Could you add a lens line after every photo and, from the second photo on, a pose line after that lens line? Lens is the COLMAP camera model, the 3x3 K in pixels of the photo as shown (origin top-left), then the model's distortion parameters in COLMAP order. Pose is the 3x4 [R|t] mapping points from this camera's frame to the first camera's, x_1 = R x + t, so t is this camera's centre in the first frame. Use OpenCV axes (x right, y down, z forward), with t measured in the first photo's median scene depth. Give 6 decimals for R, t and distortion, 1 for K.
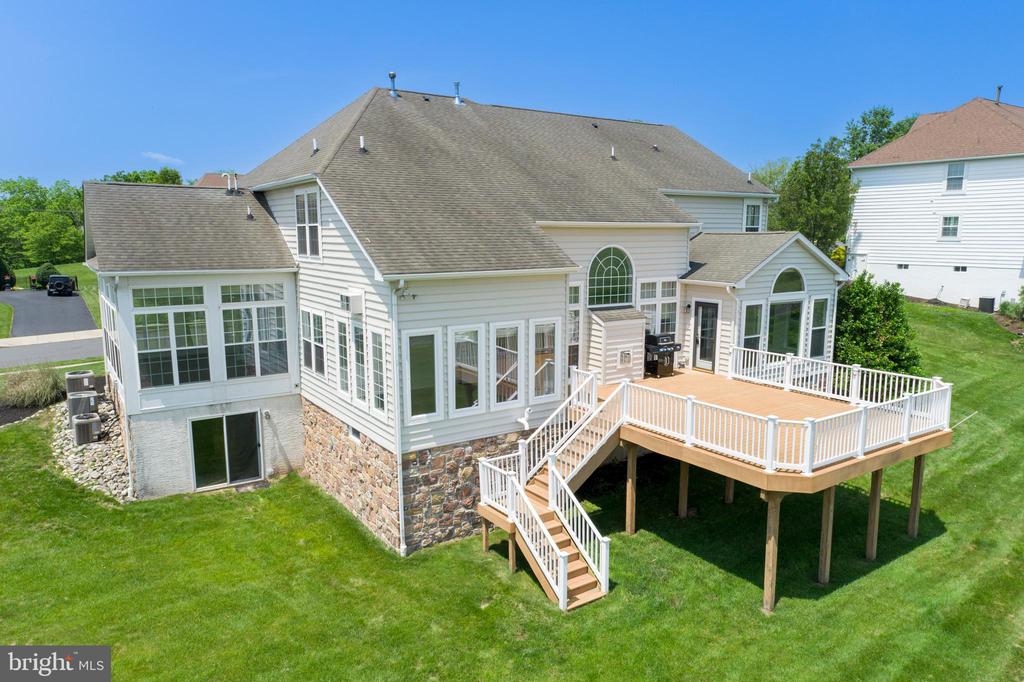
lens RADIAL K [[695.7, 0, 512.0], [0, 695.7, 341.0], [0, 0, 1]] dist [0.000724, 0.006250]
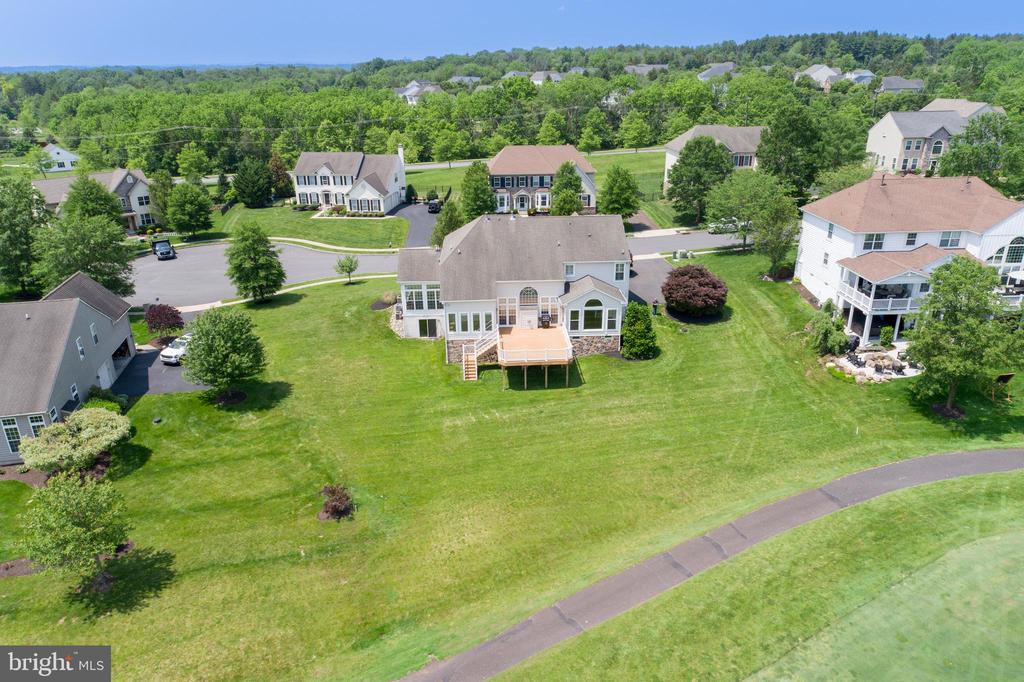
lens RADIAL K [[695.7, 0, 512.0], [0, 695.7, 341.0], [0, 0, 1]] dist [0.000724, 0.006250]
pose [[0.855914, 0.183029, -0.483643, 1.893826], [-0.068772, 0.967249, 0.244337, -0.760082], [0.512524, -0.175870, 0.840469, -2.002315]]
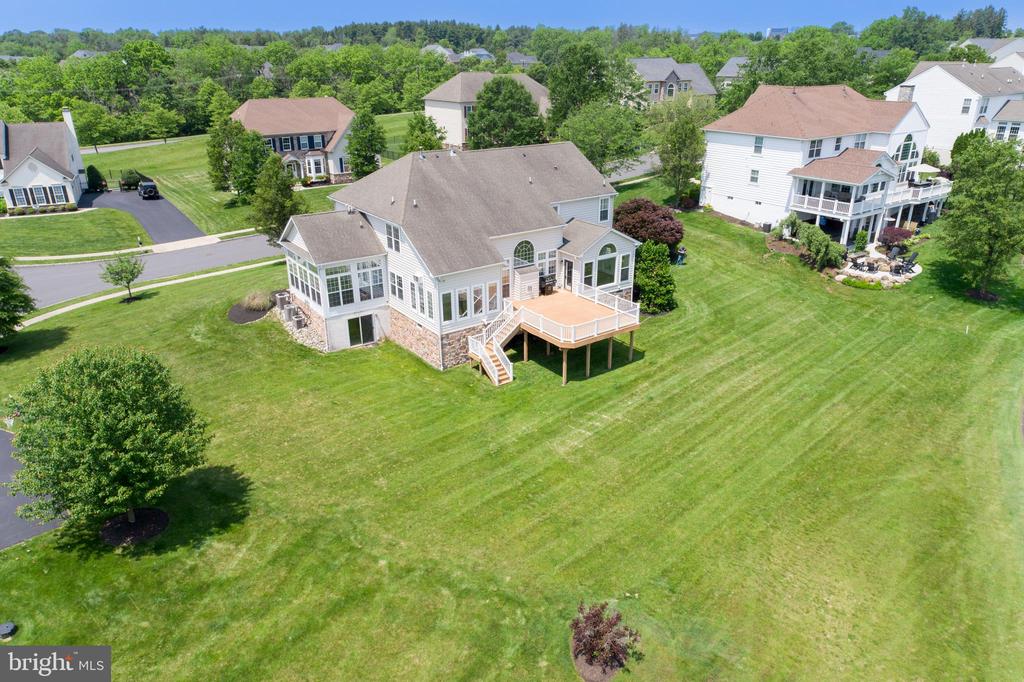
lens RADIAL K [[695.7, 0, 512.0], [0, 695.7, 341.0], [0, 0, 1]] dist [0.000724, 0.006250]
pose [[0.999611, -0.014290, 0.023935, 0.051556], [0.008346, 0.972644, 0.232152, -0.390269], [-0.026597, -0.231862, 0.972385, -1.461687]]
